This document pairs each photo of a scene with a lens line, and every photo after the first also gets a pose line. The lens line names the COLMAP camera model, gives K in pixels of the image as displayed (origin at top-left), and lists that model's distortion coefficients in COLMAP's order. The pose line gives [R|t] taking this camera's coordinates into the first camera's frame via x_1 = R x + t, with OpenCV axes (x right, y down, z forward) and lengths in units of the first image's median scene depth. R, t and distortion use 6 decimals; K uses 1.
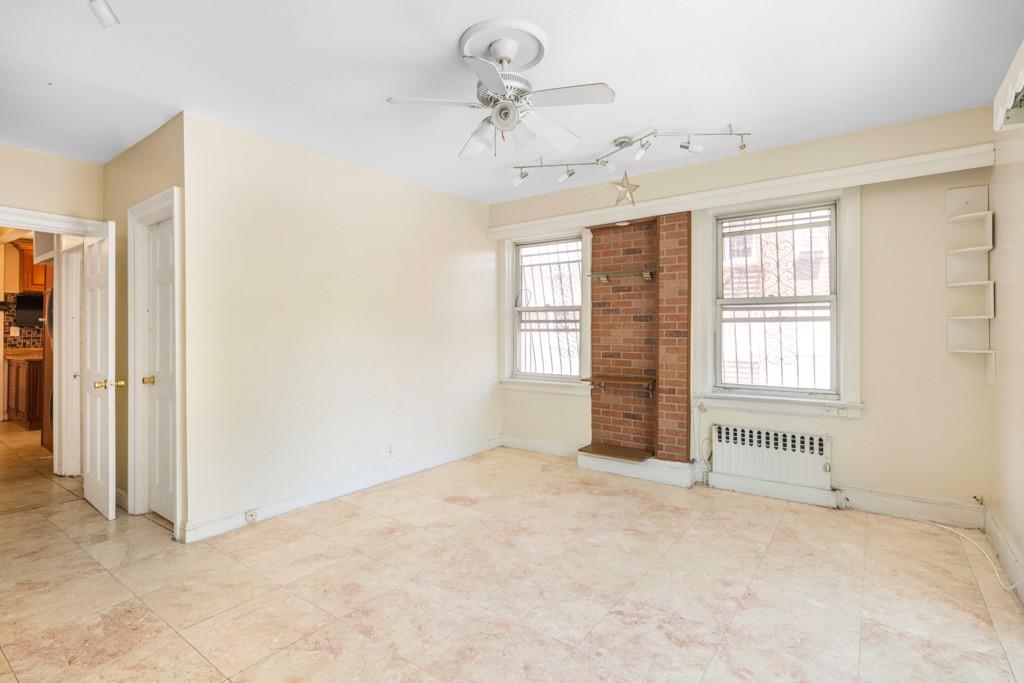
lens RADIAL K [[502.4, 0, 514.6], [0, 502.4, 330.4], [0, 0, 1]] dist [0.003879, -0.002162]
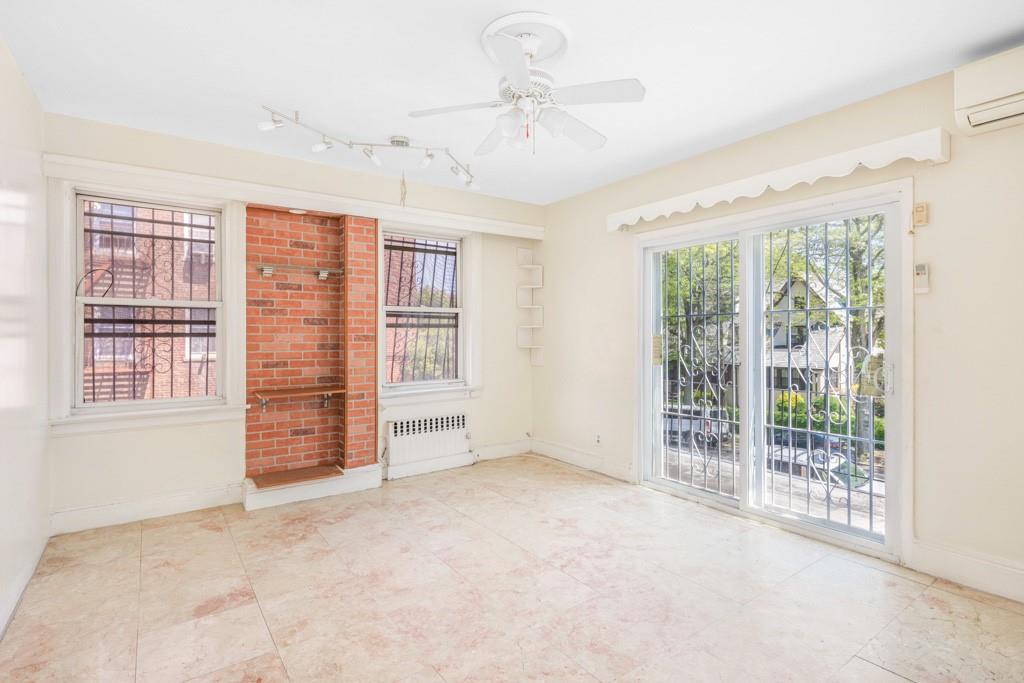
lens RADIAL K [[502.4, 0, 514.3], [0, 502.4, 339.9], [0, 0, 1]] dist [0.003879, -0.002162]
pose [[0.295122, -0.009810, 0.955409, -0.548198], [0.002587, 0.999952, 0.009469, 0.001720], [-0.955456, -0.000322, 0.295134, 0.421802]]
